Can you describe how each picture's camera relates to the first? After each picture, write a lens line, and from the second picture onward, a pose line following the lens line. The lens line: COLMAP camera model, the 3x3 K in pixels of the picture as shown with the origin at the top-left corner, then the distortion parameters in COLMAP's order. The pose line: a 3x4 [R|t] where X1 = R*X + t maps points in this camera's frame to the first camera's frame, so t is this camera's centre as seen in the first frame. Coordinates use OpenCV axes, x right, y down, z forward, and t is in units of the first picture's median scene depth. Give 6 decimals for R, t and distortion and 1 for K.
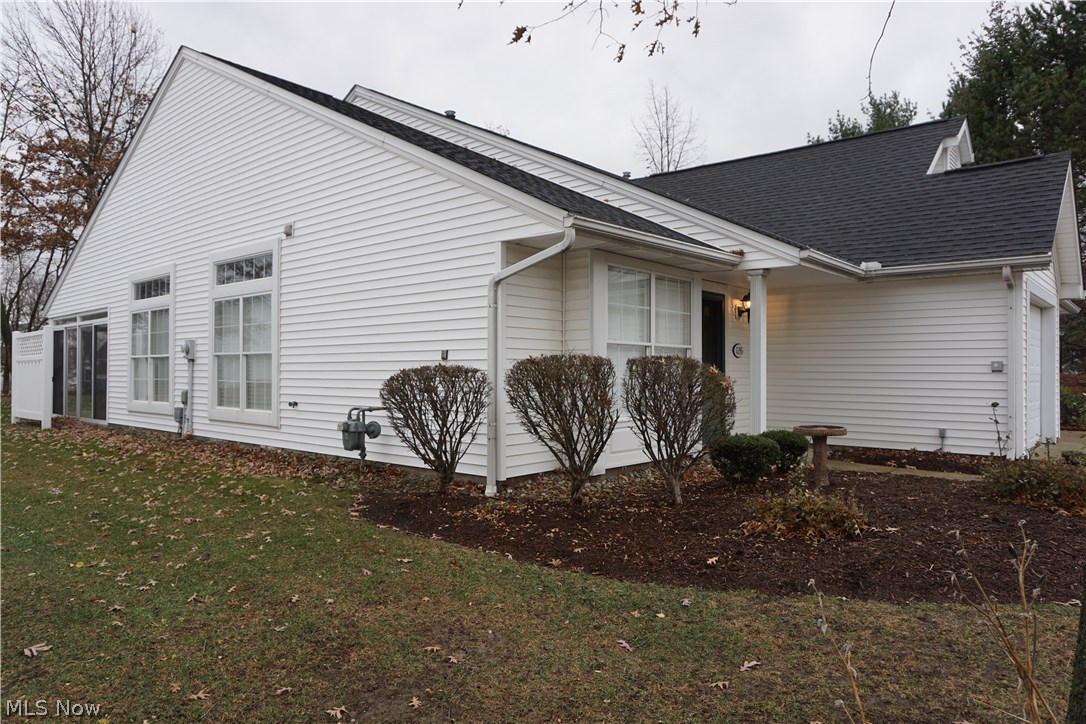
lens RADIAL K [[726.9, 0, 543.3], [0, 726.9, 373.1], [0, 0, 1]] dist [-0.025056, 0.002145]
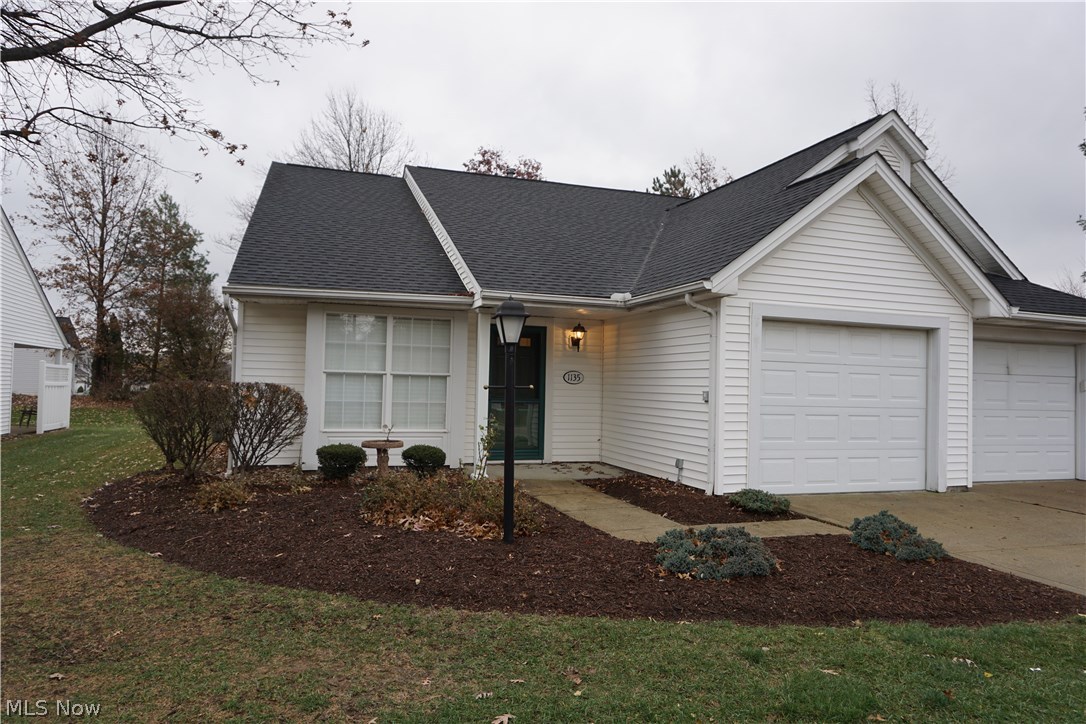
lens RADIAL K [[729.2, 0, 544.9], [0, 729.2, 370.1], [0, 0, 1]] dist [-0.049712, 0.028878]
pose [[0.859544, 0.004458, -0.511042, 0.892677], [-0.021753, 0.999375, -0.027870, -0.012034], [0.510599, 0.035072, 0.859104, 0.049849]]
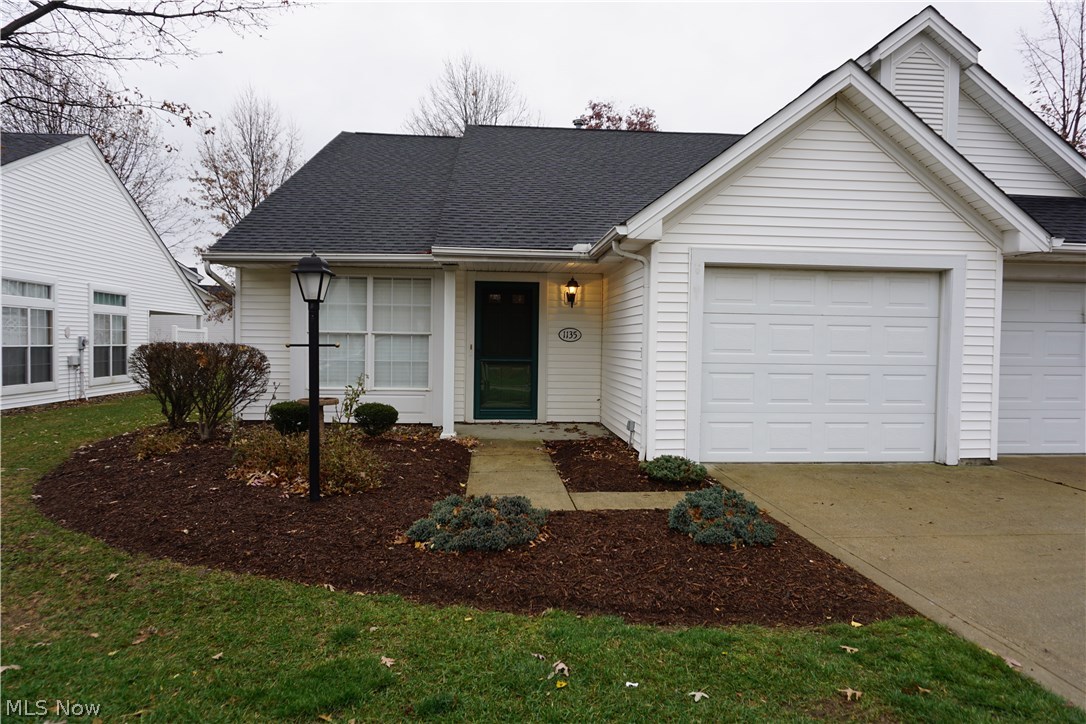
lens RADIAL K [[726.9, 0, 543.3], [0, 726.9, 373.1], [0, 0, 1]] dist [-0.025056, 0.002145]
pose [[0.707230, 0.033636, -0.706183, 1.109611], [-0.012287, 0.999302, 0.035292, -0.013627], [0.706876, -0.016282, 0.707150, 0.267972]]
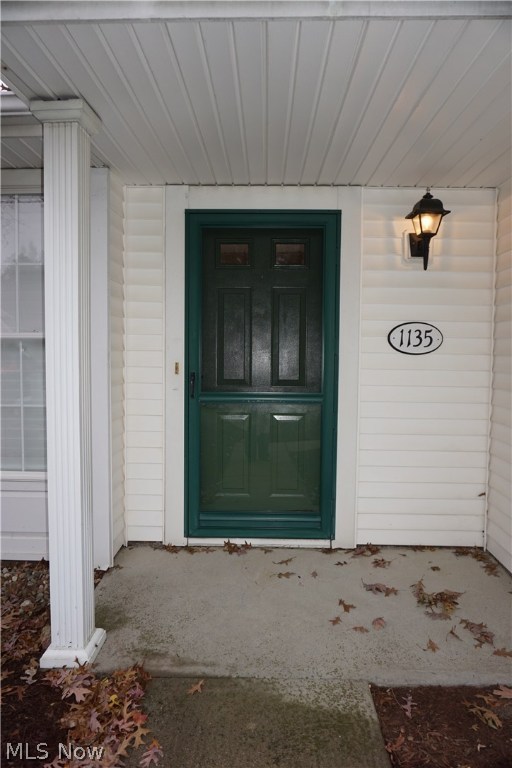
lens RADIAL K [[515.7, 0, 256.0], [0, 515.7, 384.0], [0, 0, 1]] dist [-0.049712, 0.028878]
pose [[0.629299, 0.049728, -0.775571, 0.504957], [-0.010569, 0.998406, 0.055440, -0.021881], [0.777092, -0.026691, 0.628821, 0.835136]]
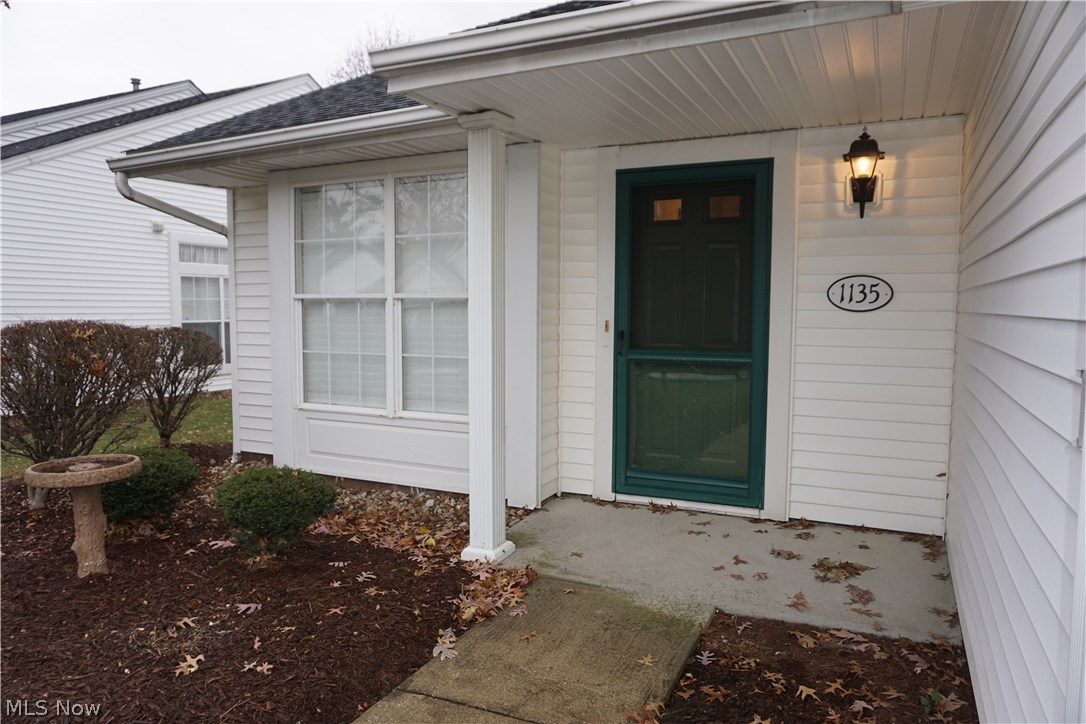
lens RADIAL K [[729.2, 0, 544.9], [0, 729.2, 370.1], [0, 0, 1]] dist [-0.049712, 0.028878]
pose [[0.258544, 0.077782, -0.962863, 0.676323], [-0.004347, 0.996837, 0.079359, -0.022278], [0.965990, -0.016332, 0.258064, 0.840374]]
